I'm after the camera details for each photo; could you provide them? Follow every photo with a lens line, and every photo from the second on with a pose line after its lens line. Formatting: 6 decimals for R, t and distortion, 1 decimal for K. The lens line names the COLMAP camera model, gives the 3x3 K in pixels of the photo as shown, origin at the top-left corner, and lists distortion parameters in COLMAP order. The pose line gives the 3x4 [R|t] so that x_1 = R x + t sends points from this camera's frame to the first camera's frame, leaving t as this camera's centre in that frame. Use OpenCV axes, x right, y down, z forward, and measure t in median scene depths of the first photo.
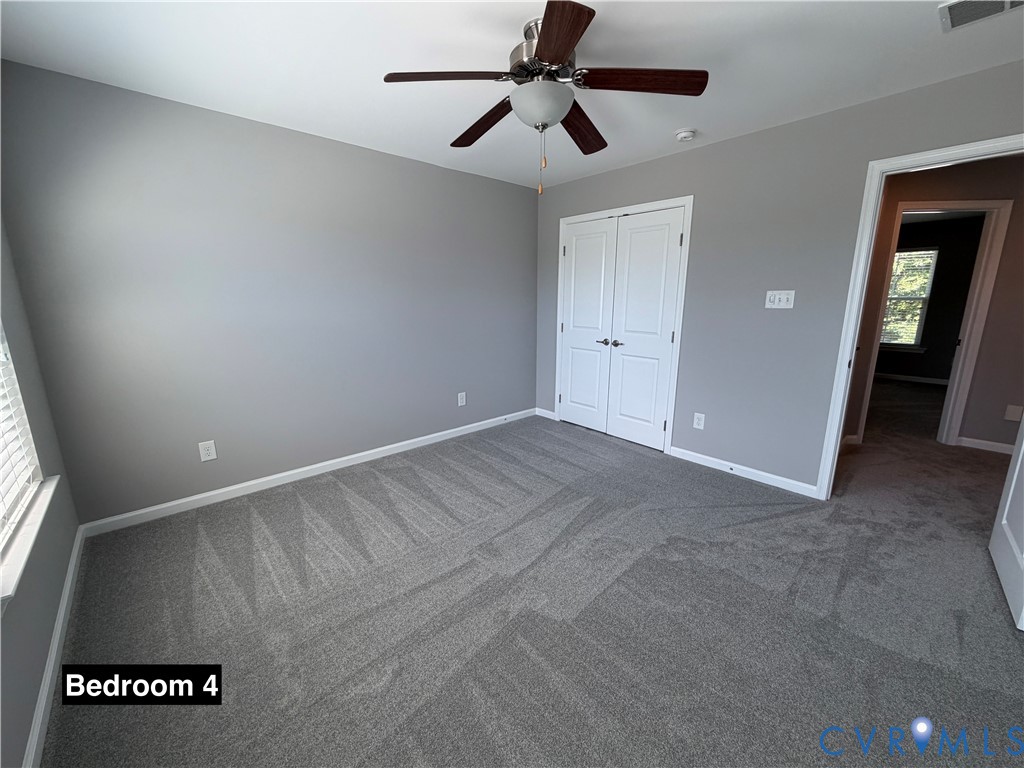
lens RADIAL K [[409.7, 0, 517.1], [0, 409.7, 380.7], [0, 0, 1]] dist [-0.004757, -0.000817]
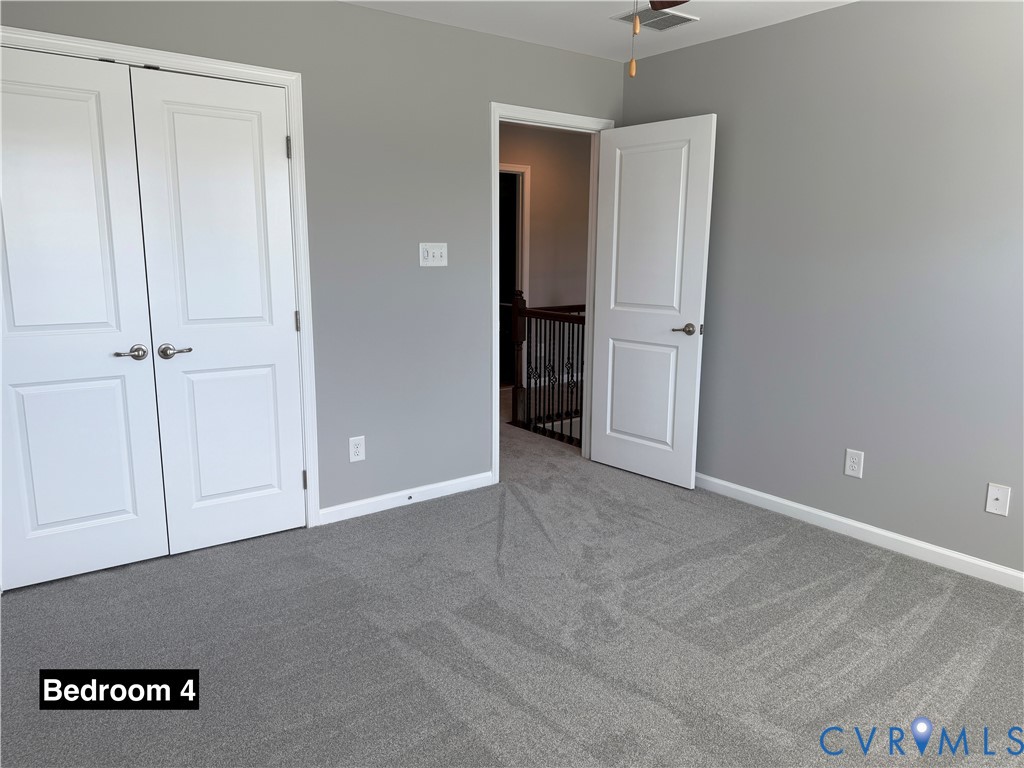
lens RADIAL K [[714.7, 0, 515.9], [0, 714.7, 389.1], [0, 0, 1]] dist [0.030539, -0.035871]
pose [[0.080746, -0.199725, 0.976519, -0.631142], [0.184036, 0.965861, 0.182328, -0.155674], [-0.979597, 0.164993, 0.114746, 0.669981]]
